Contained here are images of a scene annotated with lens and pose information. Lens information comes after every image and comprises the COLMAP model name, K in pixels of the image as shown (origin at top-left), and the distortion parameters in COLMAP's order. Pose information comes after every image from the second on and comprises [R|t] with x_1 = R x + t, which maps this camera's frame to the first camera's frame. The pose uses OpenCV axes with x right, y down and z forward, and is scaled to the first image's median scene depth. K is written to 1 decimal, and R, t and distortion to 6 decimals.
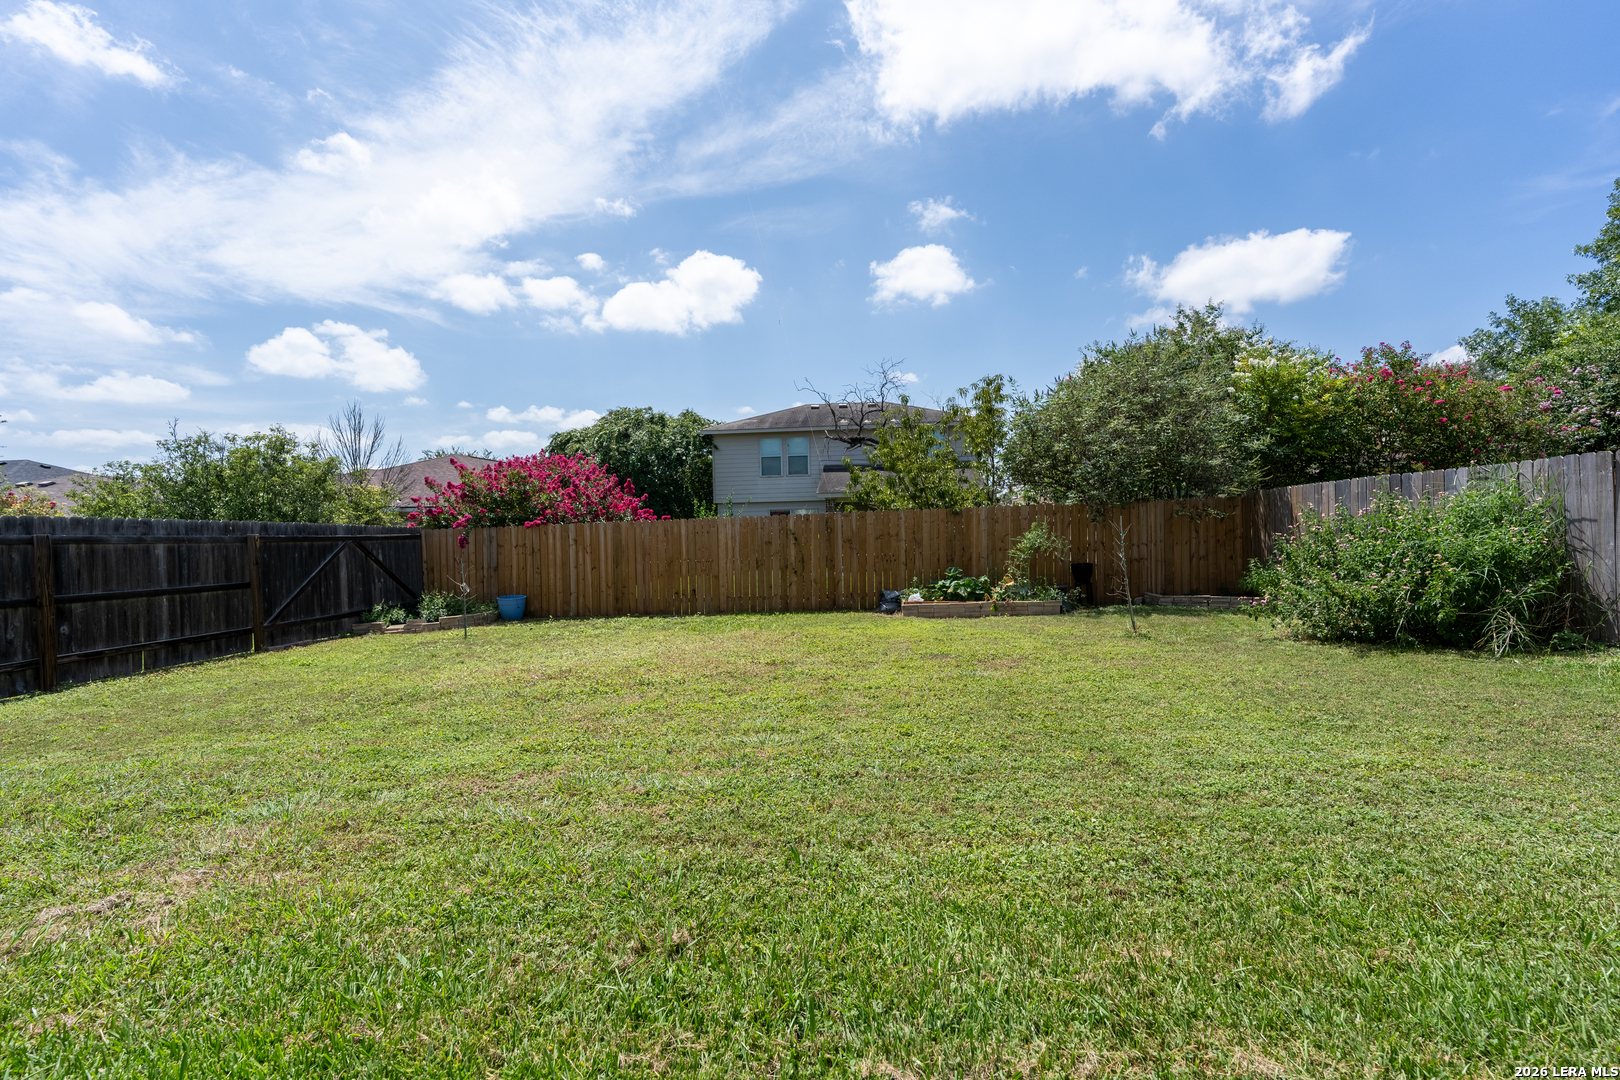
lens RADIAL K [[654.5, 0, 807.8], [0, 654.5, 540.9], [0, 0, 1]] dist [0.001008, -0.000878]
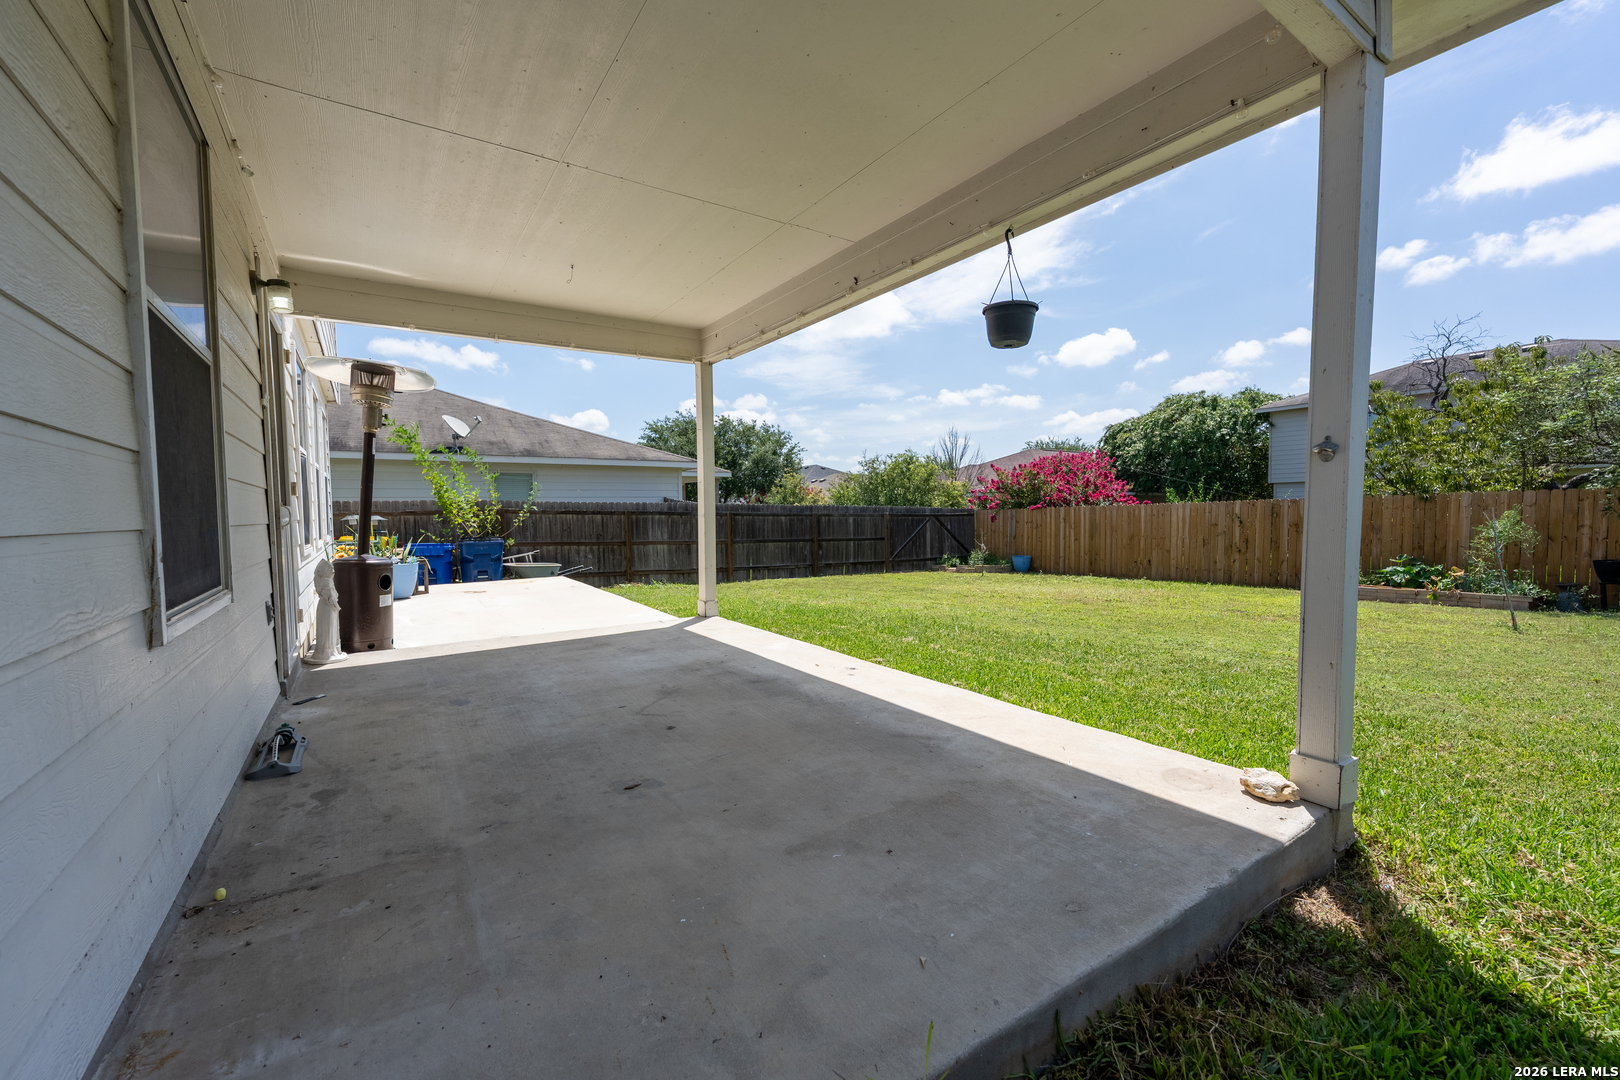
lens RADIAL K [[661.9, 0, 805.1], [0, 661.9, 540.3], [0, 0, 1]] dist [0.000455, -0.000433]
pose [[0.627990, 0.046146, -0.776852, 0.401310], [-0.017306, 0.998822, 0.045342, -0.010087], [0.778029, -0.015030, 0.628048, -0.319950]]
